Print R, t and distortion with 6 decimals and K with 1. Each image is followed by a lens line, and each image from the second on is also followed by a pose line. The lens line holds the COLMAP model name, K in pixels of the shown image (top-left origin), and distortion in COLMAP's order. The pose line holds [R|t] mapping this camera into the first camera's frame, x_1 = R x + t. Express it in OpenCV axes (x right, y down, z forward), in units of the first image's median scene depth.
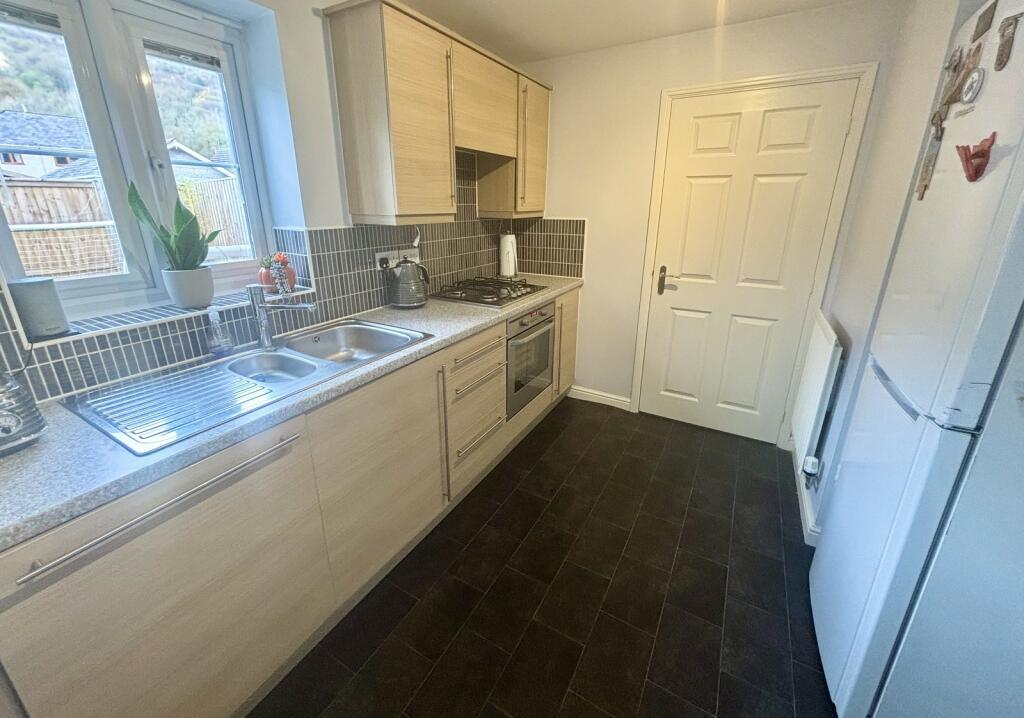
lens RADIAL K [[412.6, 0, 510.9], [0, 412.6, 333.6], [0, 0, 1]] dist [-0.001018, -0.000105]
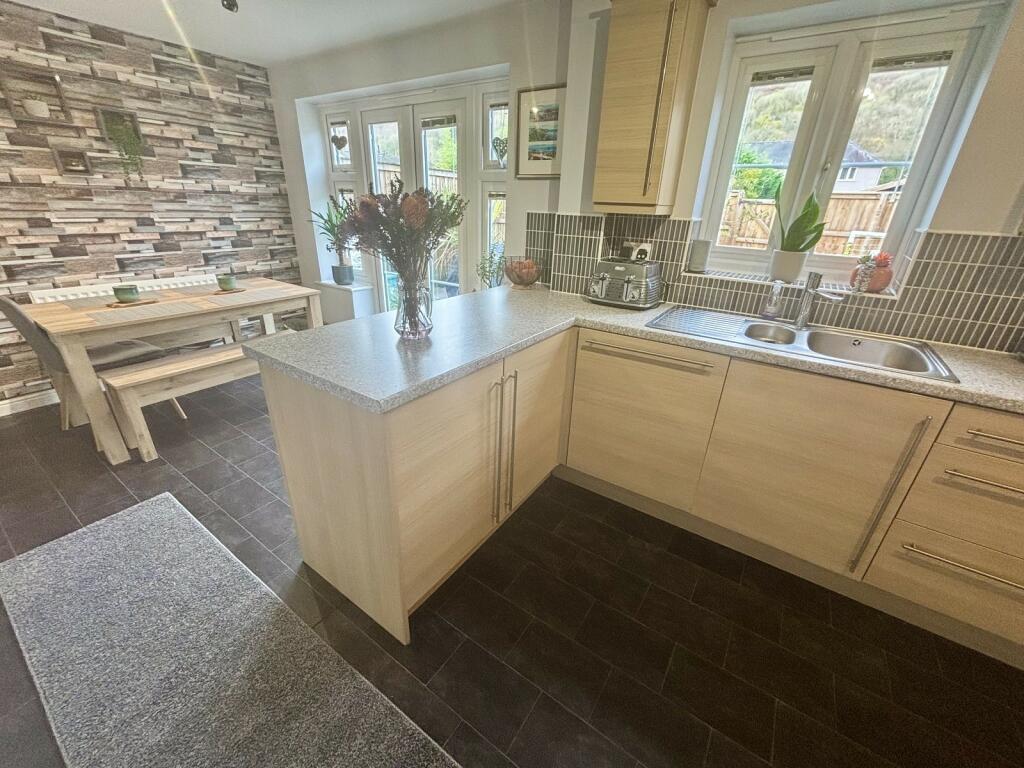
lens RADIAL K [[412.7, 0, 512.0], [0, 412.7, 384.0], [0, 0, 1]] dist [-0.001992, 0.000502]
pose [[-0.077442, 0.398930, -0.913706, 0.368644], [-0.335826, 0.852465, 0.400655, -0.014093], [0.938735, 0.337874, 0.067954, 0.126923]]
